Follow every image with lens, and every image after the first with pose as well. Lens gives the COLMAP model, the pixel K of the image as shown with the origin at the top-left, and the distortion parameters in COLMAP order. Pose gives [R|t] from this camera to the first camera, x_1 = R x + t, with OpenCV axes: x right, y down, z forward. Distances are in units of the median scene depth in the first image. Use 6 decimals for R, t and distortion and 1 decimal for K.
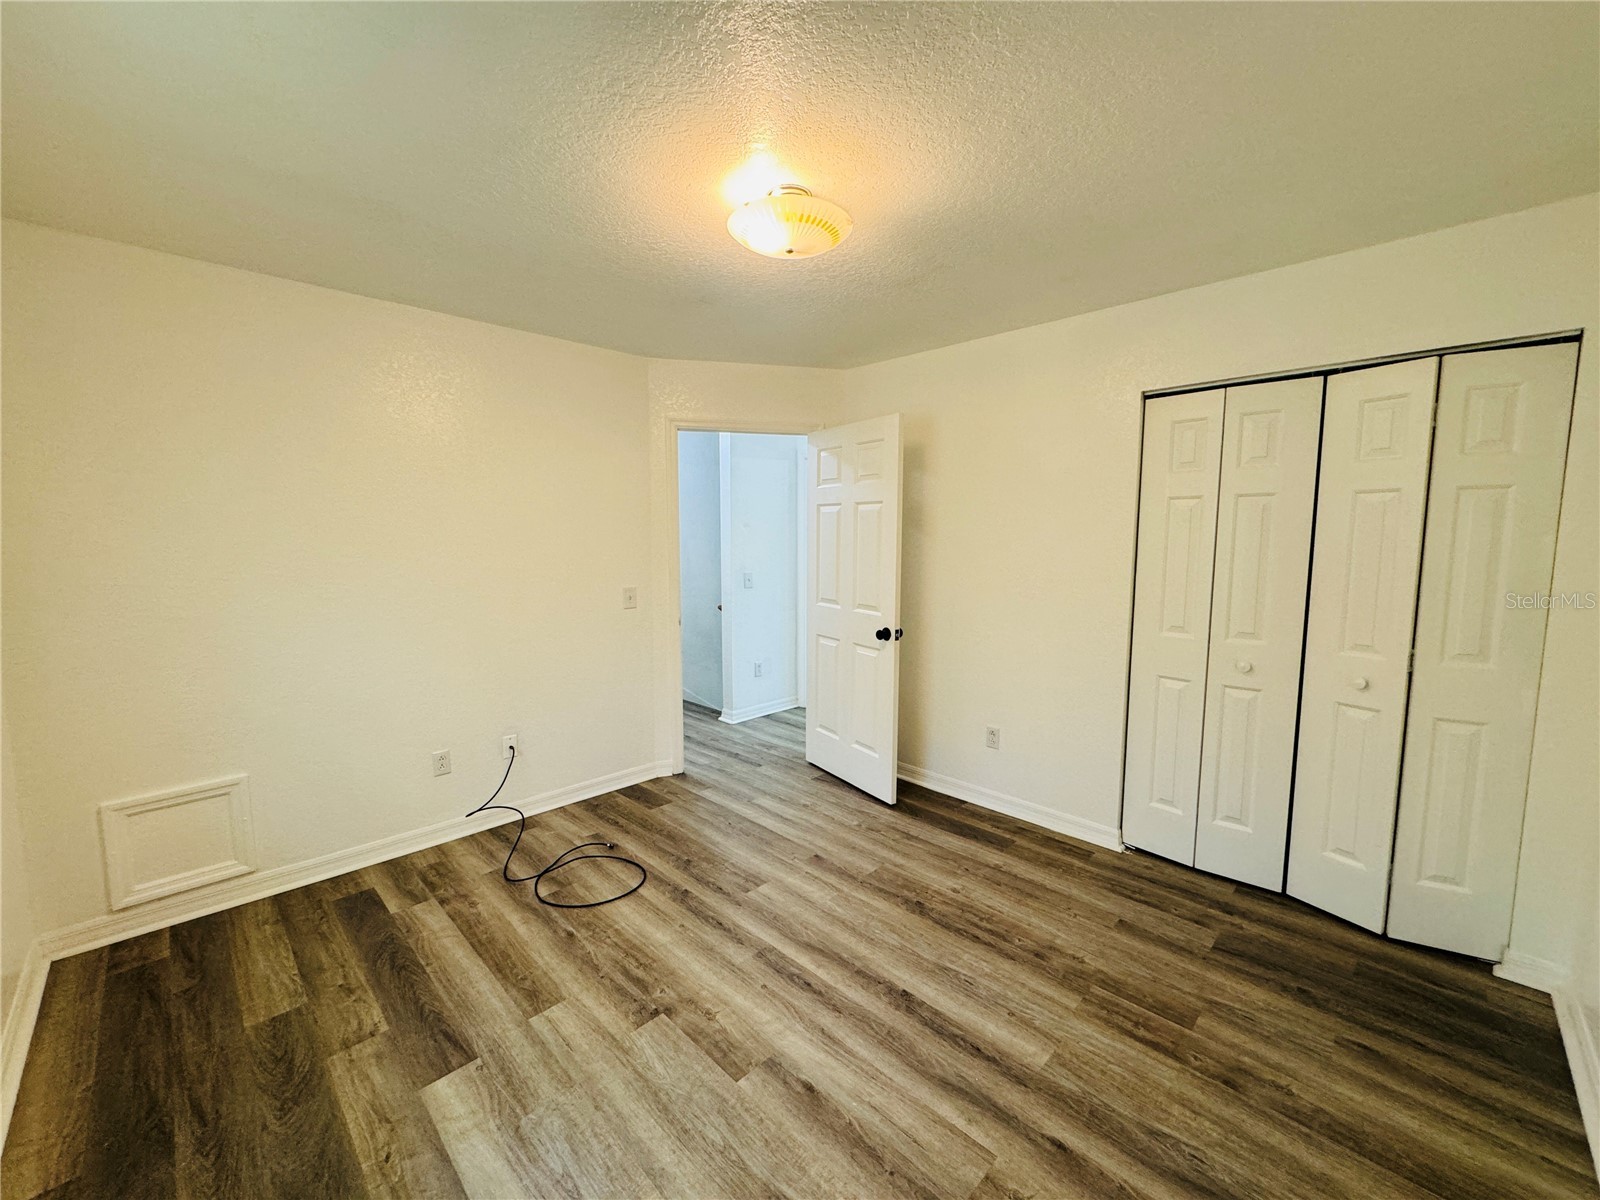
lens RADIAL K [[641.9, 0, 801.6], [0, 641.9, 598.5], [0, 0, 1]] dist [-0.000249, -0.000366]
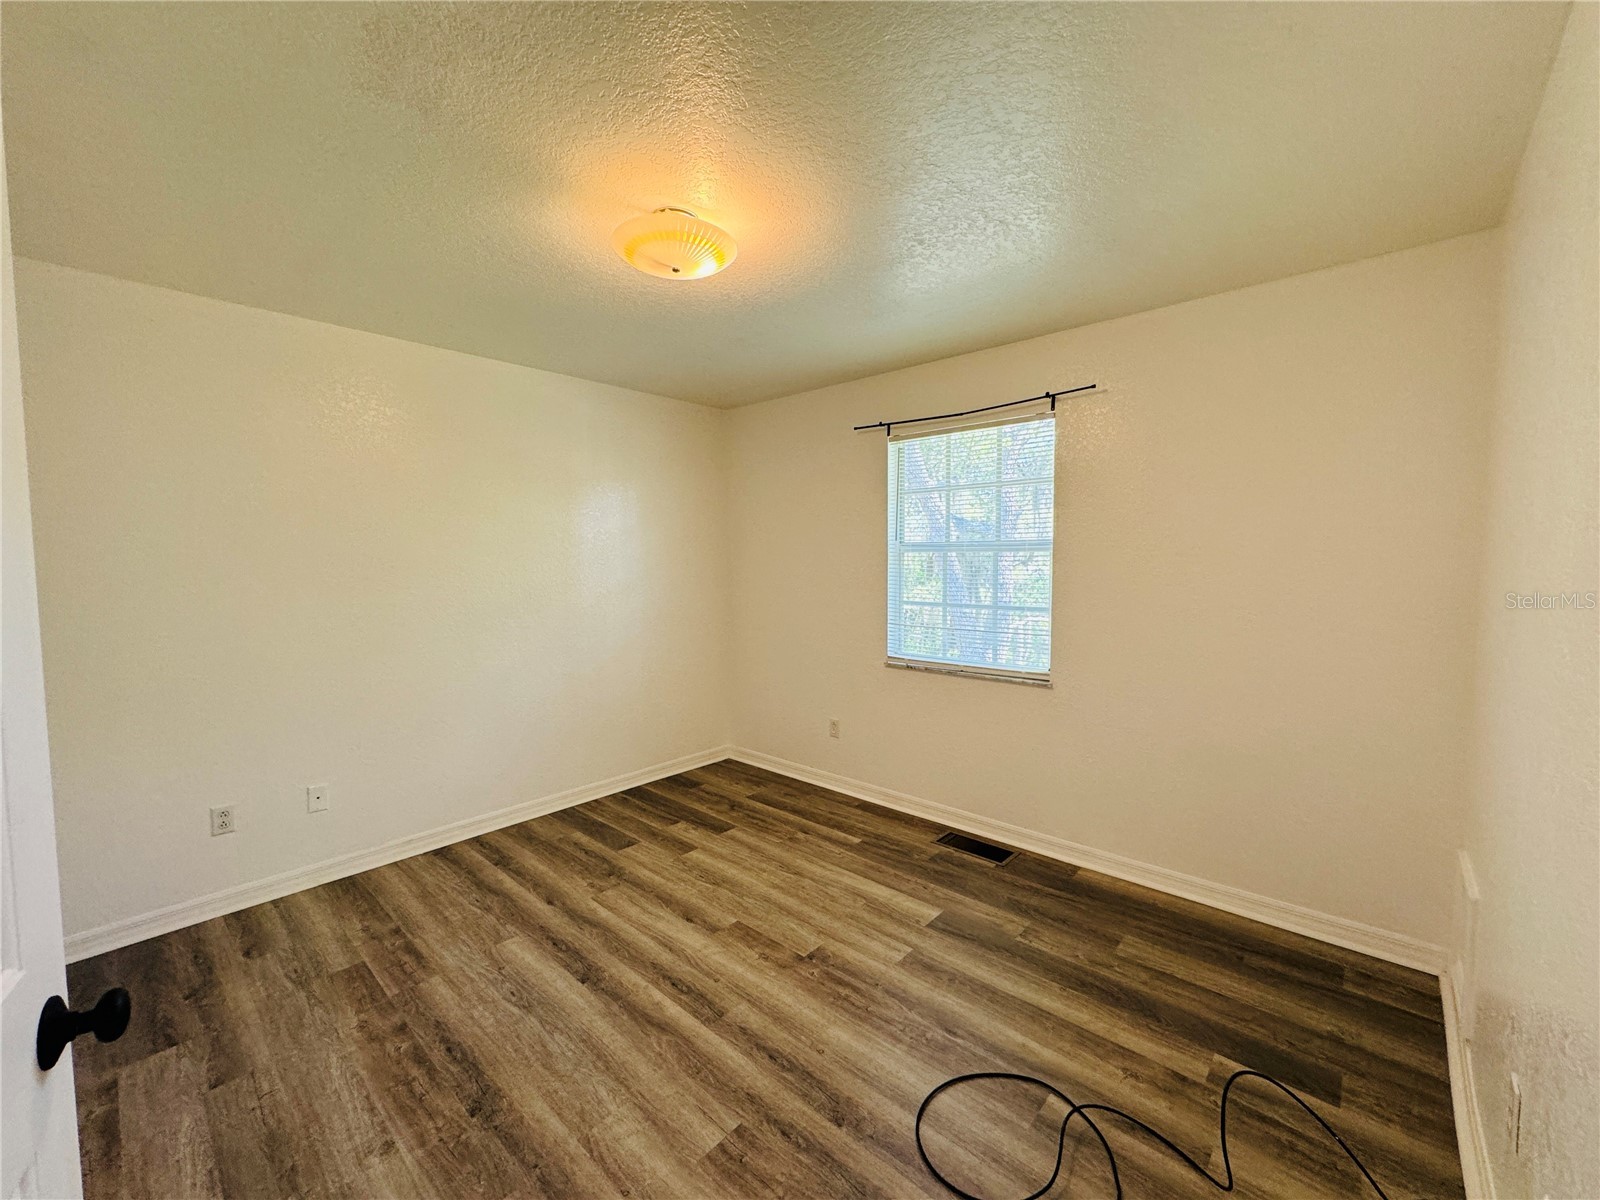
lens RADIAL K [[641.9, 0, 800.1], [0, 641.9, 600.6], [0, 0, 1]] dist [-0.000249, -0.000366]
pose [[-0.998943, 0.008053, -0.045247, -0.151156], [0.000587, 0.986687, 0.162630, -0.177597], [0.045954, 0.162431, -0.985649, 1.932602]]
